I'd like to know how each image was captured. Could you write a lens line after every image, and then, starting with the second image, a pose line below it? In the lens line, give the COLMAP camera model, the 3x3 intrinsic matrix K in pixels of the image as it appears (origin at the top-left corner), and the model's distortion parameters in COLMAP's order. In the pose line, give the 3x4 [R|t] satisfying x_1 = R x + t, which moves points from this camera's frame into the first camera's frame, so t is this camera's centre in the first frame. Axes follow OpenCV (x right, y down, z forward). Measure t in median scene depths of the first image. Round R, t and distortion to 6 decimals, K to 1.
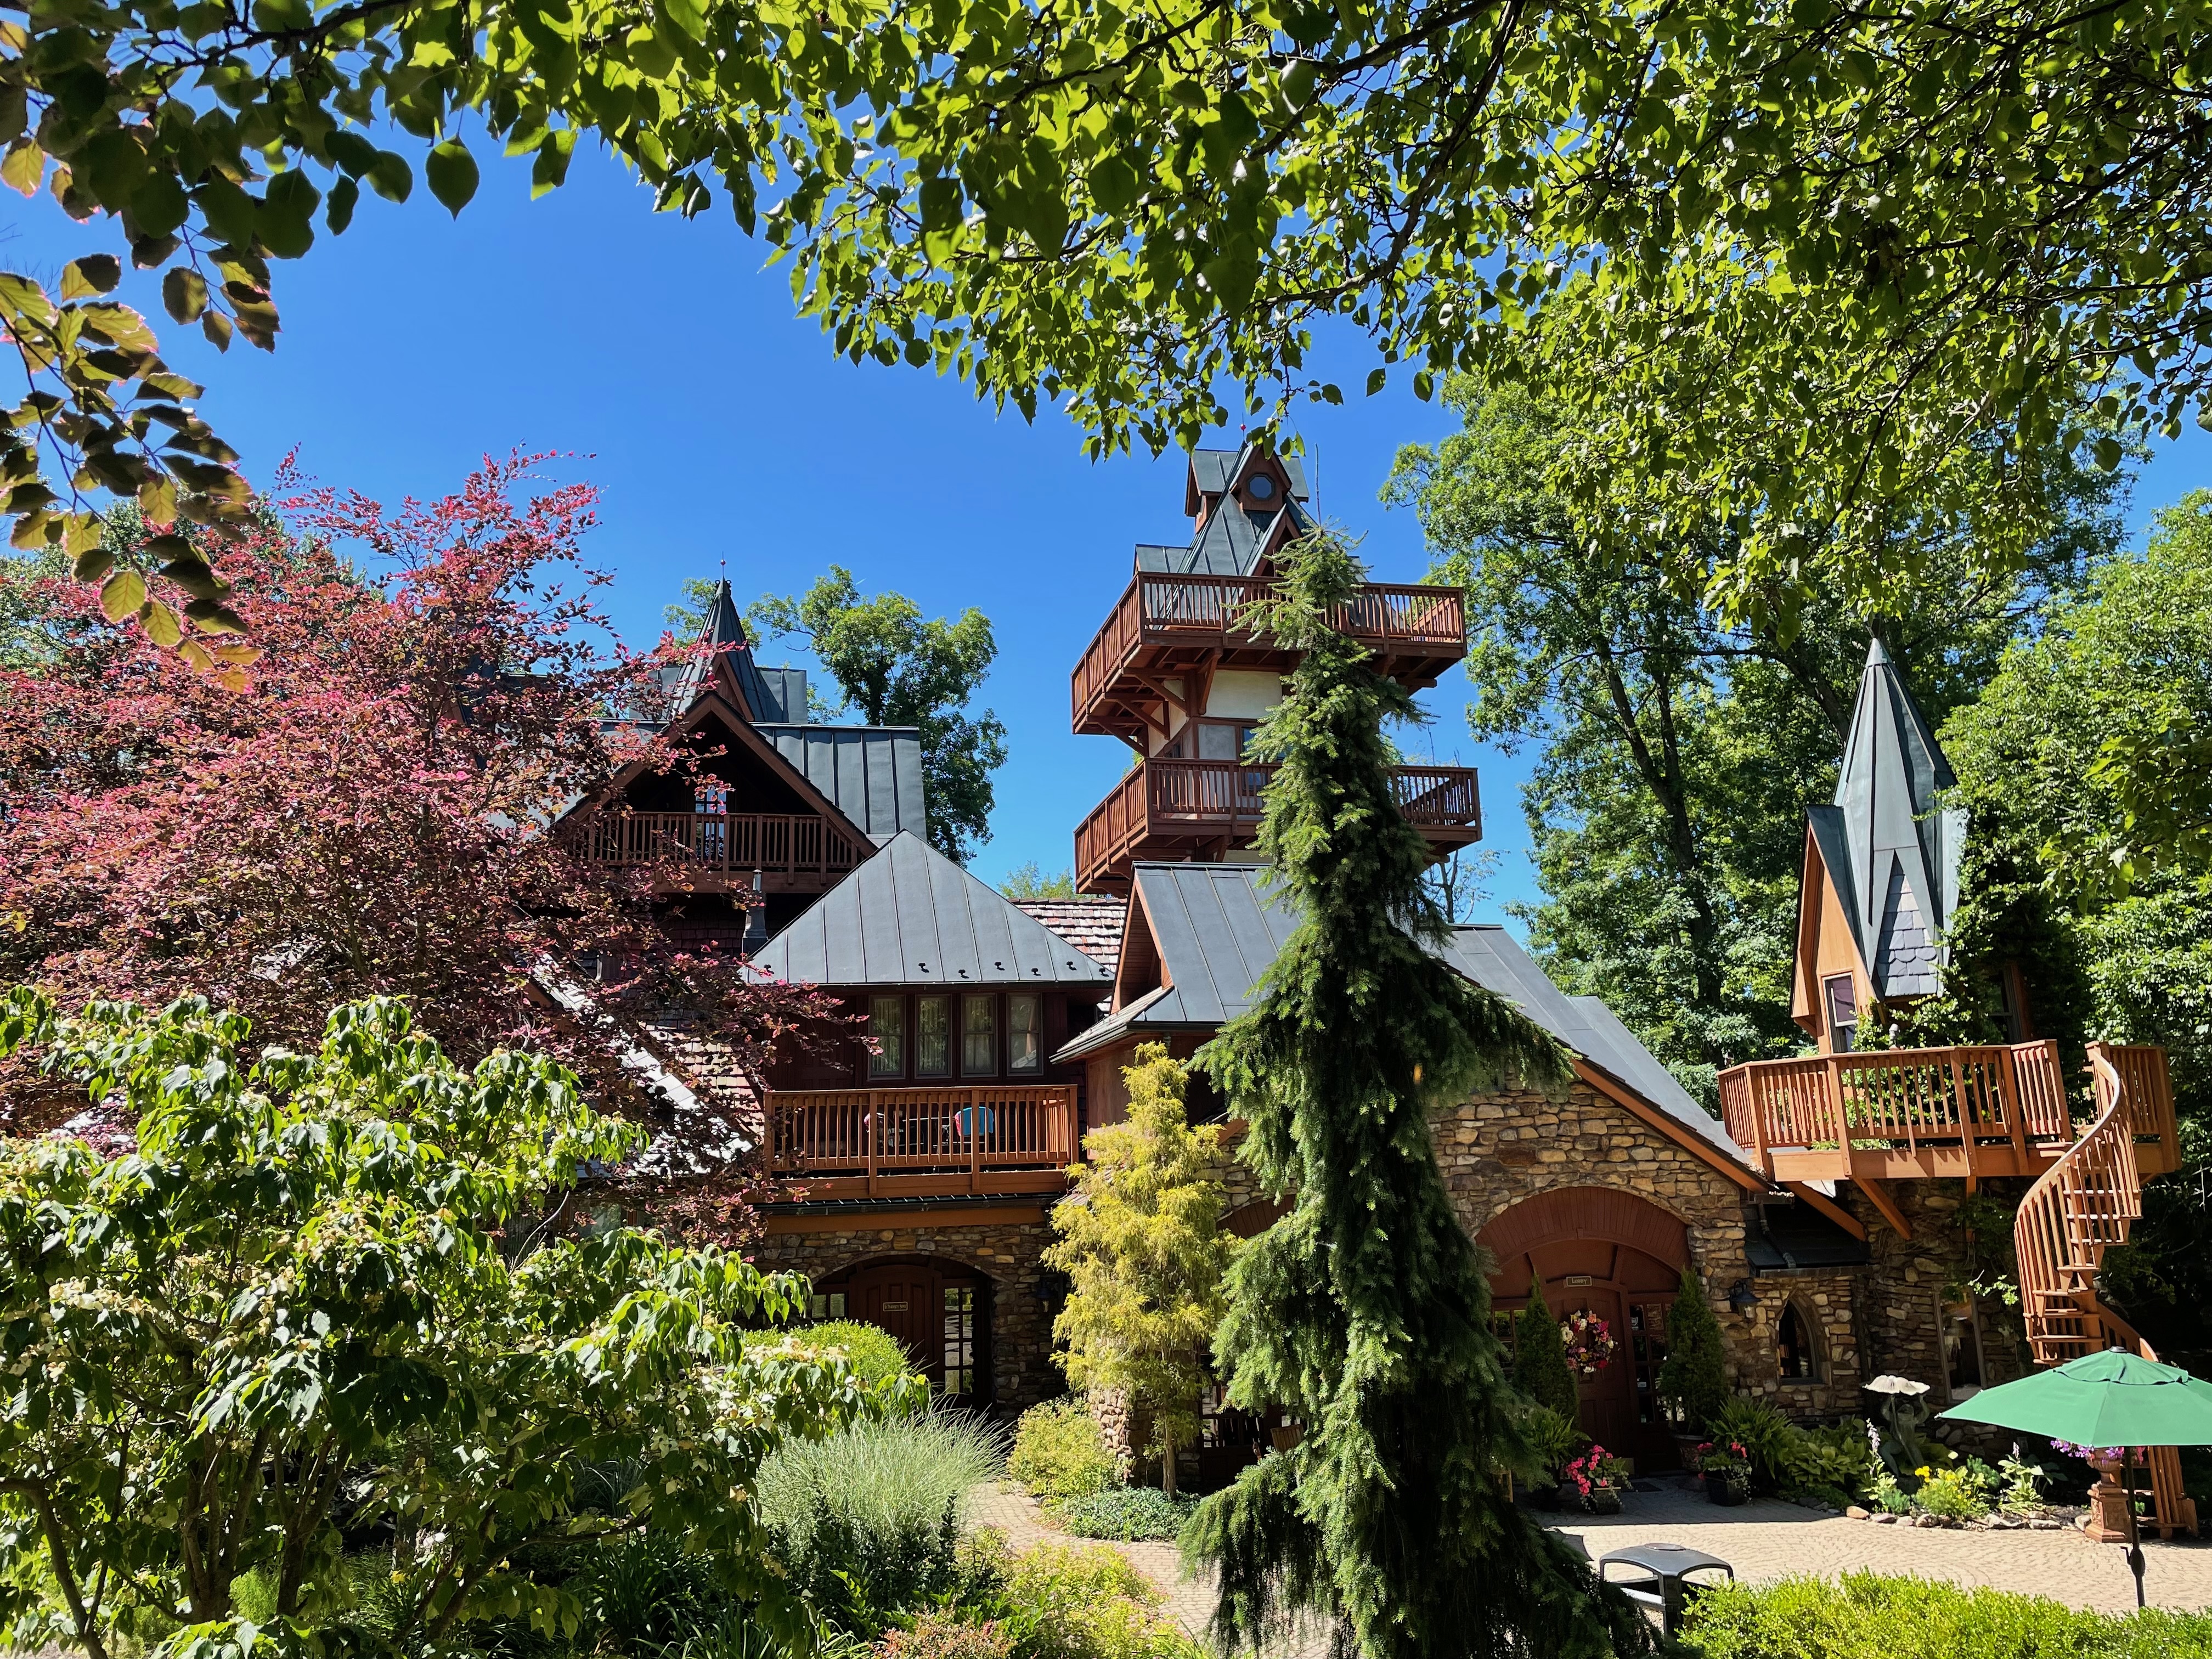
lens RADIAL K [[1643.9, 0, 1106.0], [0, 1643.9, 829.5], [0, 0, 1]] dist [0.079416, -0.107741]
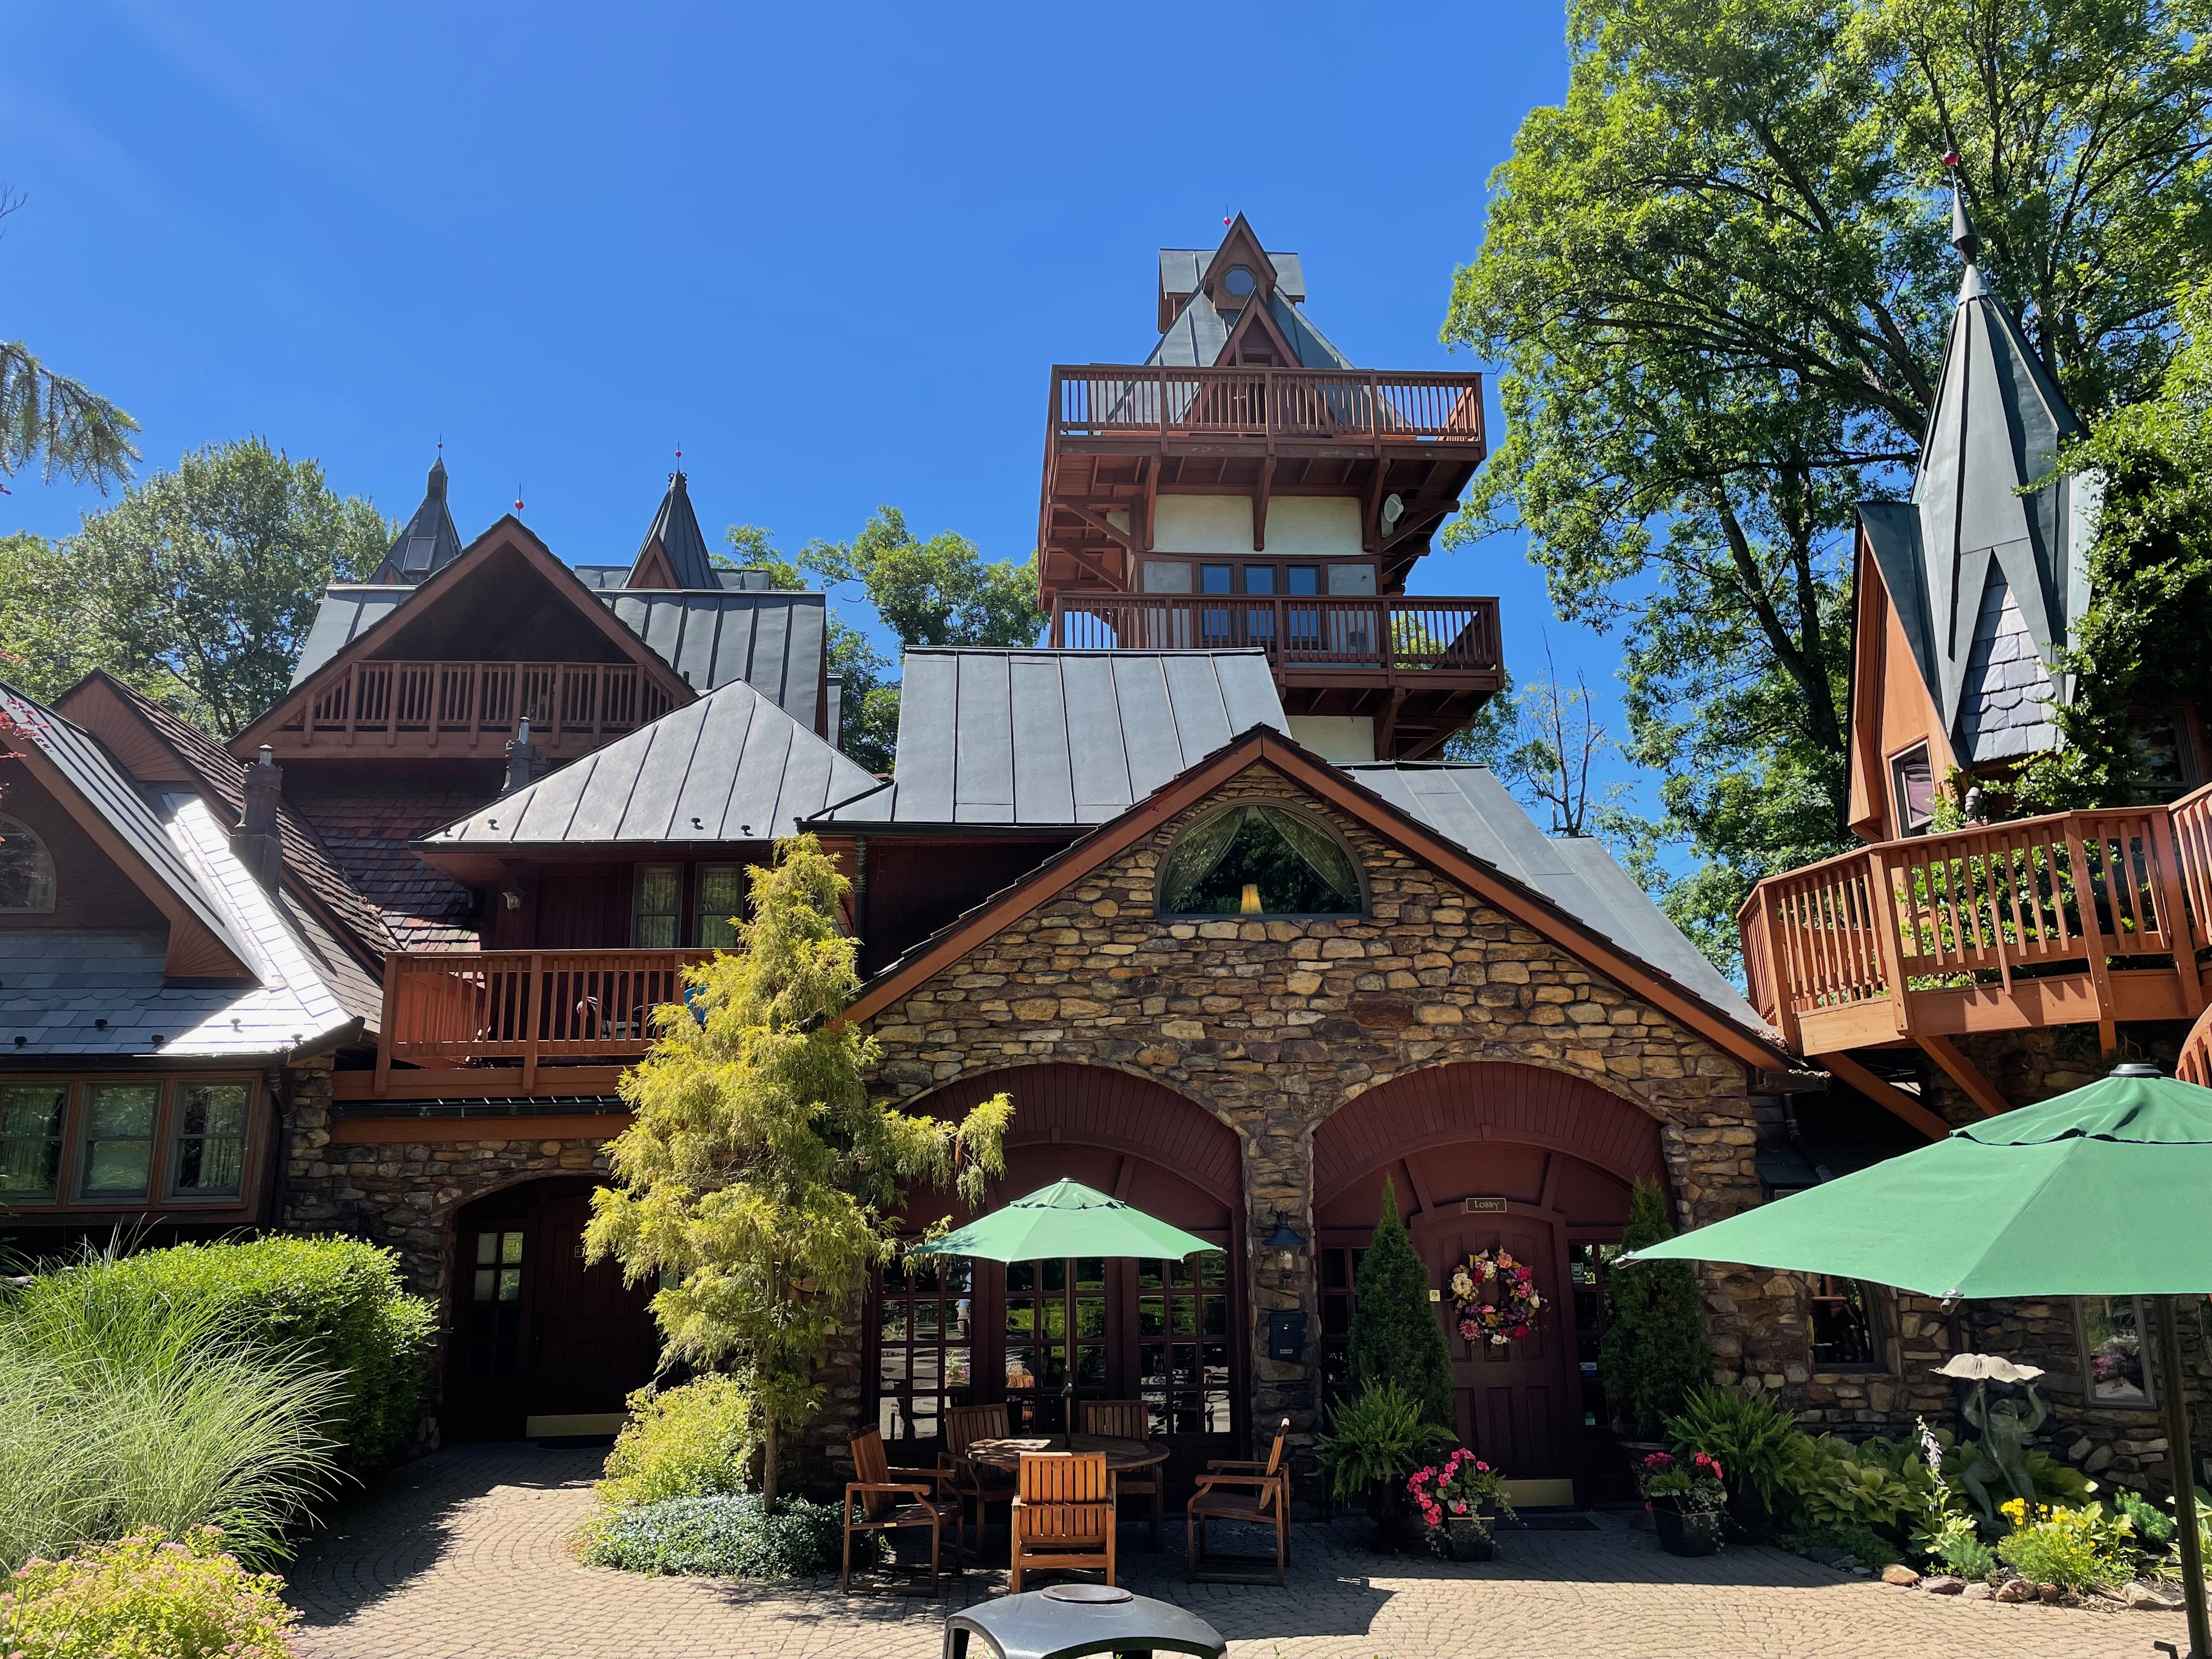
lens RADIAL K [[1643.9, 0, 1106.0], [0, 1643.9, 829.5], [0, 0, 1]] dist [0.079416, -0.107741]
pose [[0.989745, -0.022229, -0.141105, 0.230697], [0.018319, 0.999413, -0.028944, 0.139119], [0.141666, 0.026062, 0.989571, 0.324962]]
